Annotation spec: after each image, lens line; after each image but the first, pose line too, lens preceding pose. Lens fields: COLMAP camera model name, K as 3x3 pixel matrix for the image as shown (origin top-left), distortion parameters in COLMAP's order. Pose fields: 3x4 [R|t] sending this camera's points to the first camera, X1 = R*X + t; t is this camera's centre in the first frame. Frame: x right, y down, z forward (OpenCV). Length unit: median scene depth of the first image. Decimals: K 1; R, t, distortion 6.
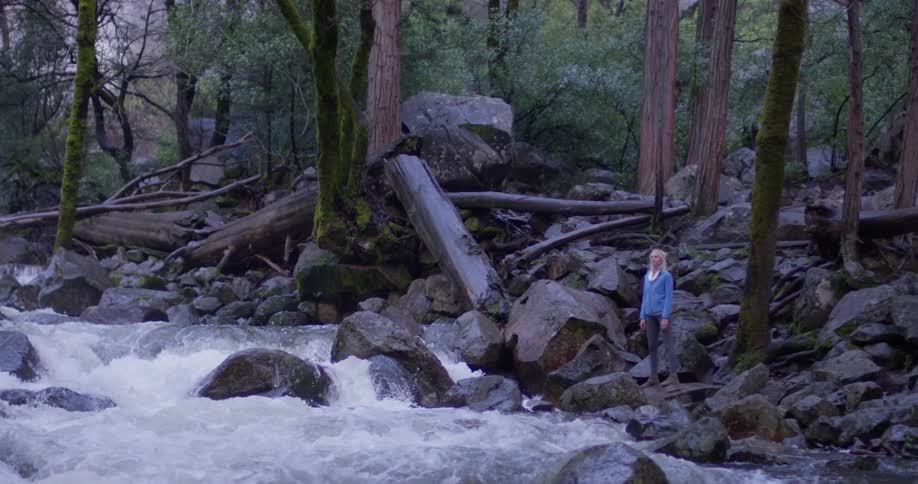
lens RADIAL K [[1618.2, 0, 457.8], [0, 1618.2, 239.9], [0, 0, 1]] dist [-0.080092, 0.000000]
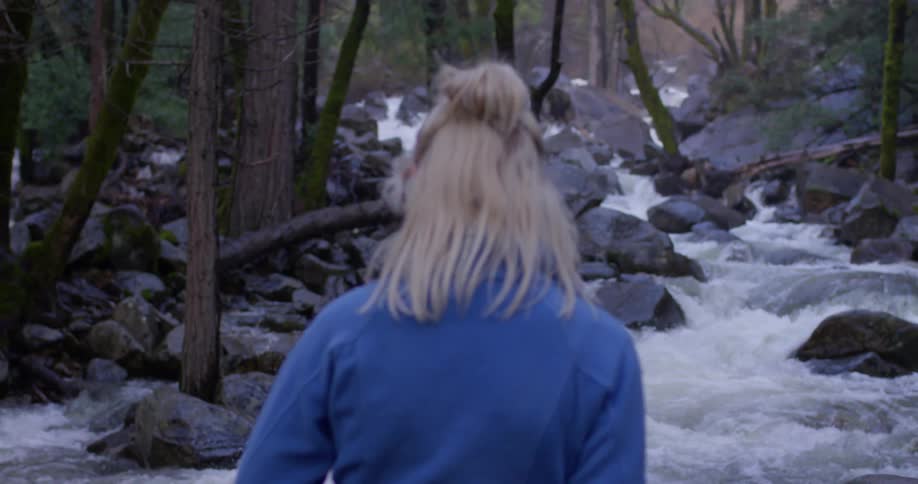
lens RADIAL K [[1618.2, 0, 467.1], [0, 1618.2, 243.9], [0, 0, 1]] dist [-0.080092, 0.000000]
pose [[0.809821, 0.016046, -0.586457, 0.171186], [0.025250, 0.997746, 0.062166, -0.026151], [0.586133, -0.065151, 0.807591, 0.053656]]
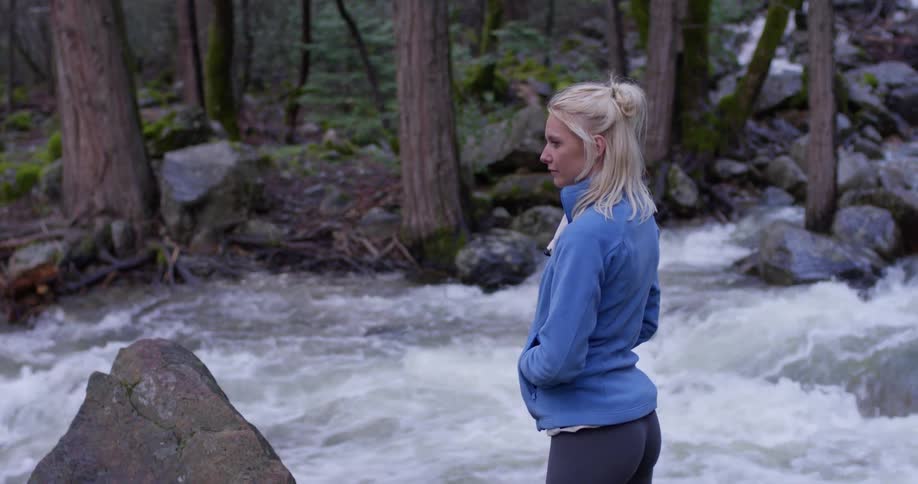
lens RADIAL K [[1294.8, 0, 467.0], [0, 1294.8, 244.0], [0, 0, 1]] dist [-0.068270, 0.000000]
pose [[0.372597, 0.119029, -0.920328, 0.210526], [0.093022, 0.981954, 0.164660, -0.035501], [0.923319, -0.146962, 0.354800, 0.099618]]
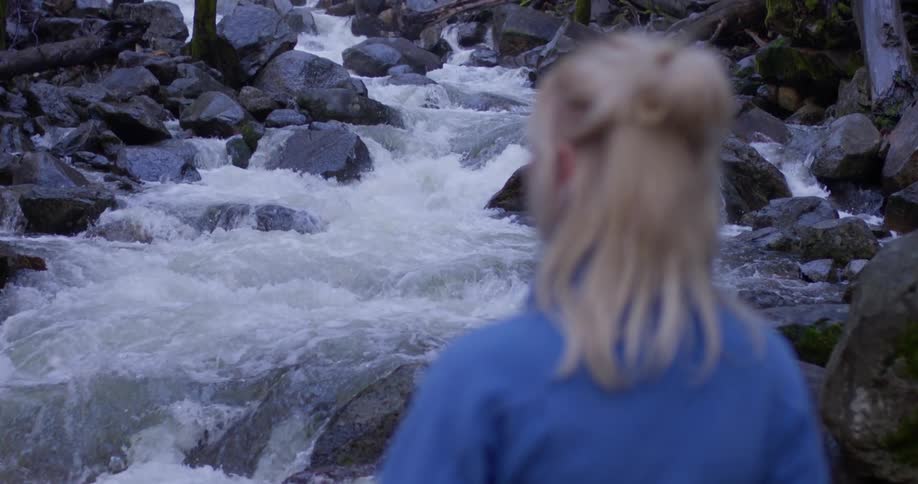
lens RADIAL K [[1618.2, 0, 468.1], [0, 1618.2, 234.6], [0, 0, 1]] dist [-0.080092, 0.000000]
pose [[0.903887, 0.059562, -0.423603, 0.163817], [0.009520, 0.987213, 0.159123, -0.028798], [0.427664, -0.147862, 0.891762, 0.074165]]
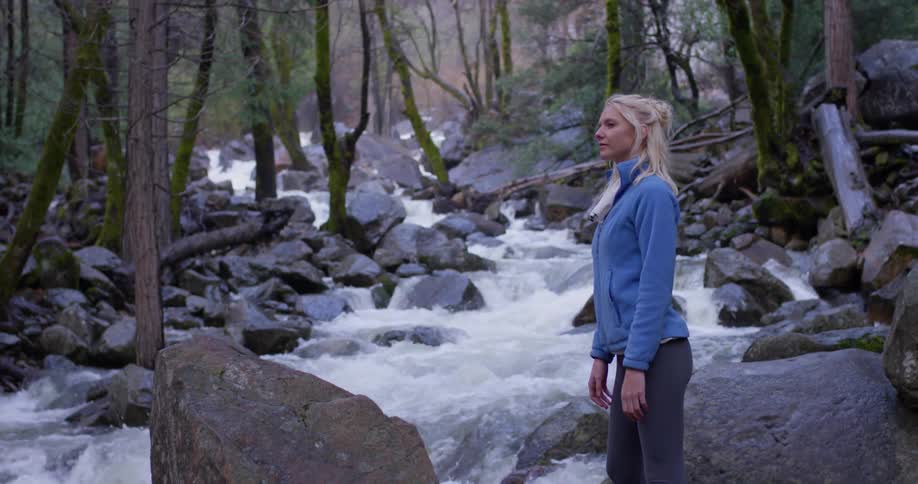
lens RADIAL K [[1294.8, 0, 466.0], [0, 1294.8, 239.7], [0, 0, 1]] dist [-0.068270, 0.000000]
pose [[0.890795, -0.041886, -0.452471, 0.163726], [0.073496, 0.995913, 0.052500, -0.022288], [0.448423, -0.080021, 0.890232, 0.008916]]
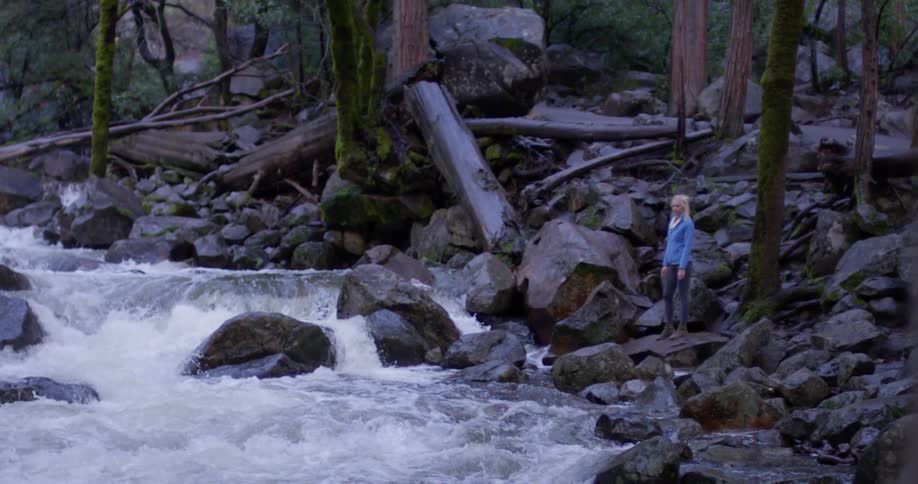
lens RADIAL K [[1618.2, 0, 458.0], [0, 1618.2, 241.5], [0, 0, 1]] dist [-0.080092, 0.000000]
pose [[0.998492, -0.025197, -0.048765, 0.033769], [0.029052, 0.996370, 0.080017, -0.034728], [0.046571, -0.081313, 0.995600, 0.016260]]
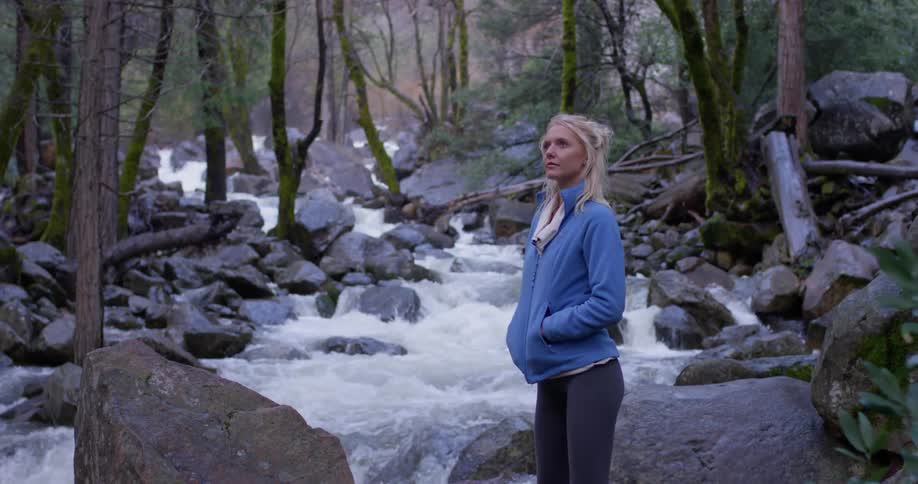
lens RADIAL K [[1294.8, 0, 463.8], [0, 1294.8, 238.0], [0, 0, 1]] dist [-0.068270, 0.000000]
pose [[0.907795, -0.008488, -0.419328, 0.166373], [0.029739, 0.998581, 0.044168, -0.022890], [0.418358, -0.052566, 0.906760, 0.008297]]
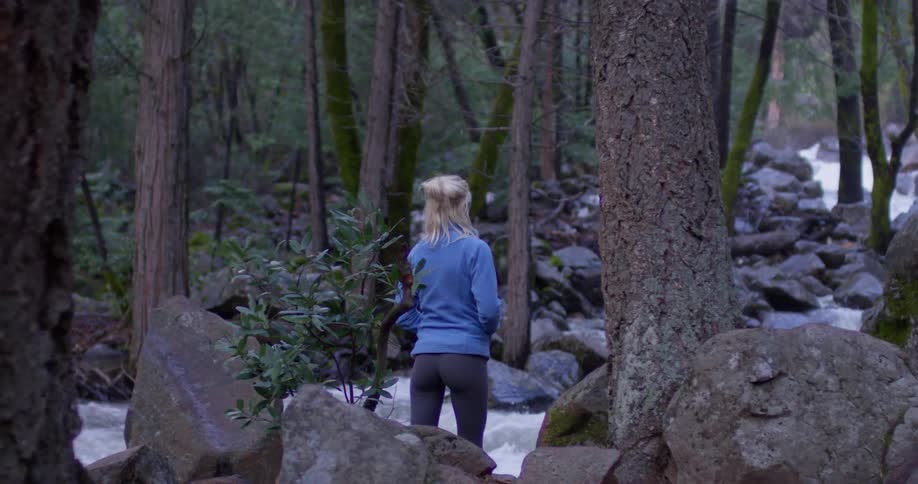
lens RADIAL K [[1618.2, 0, 465.9], [0, 1618.2, 241.7], [0, 0, 1]] dist [-0.080092, 0.000000]
pose [[0.590405, 0.002978, -0.807102, 0.343959], [0.029678, 0.999237, 0.025397, -0.022927], [0.806561, -0.038948, 0.589866, -0.014986]]
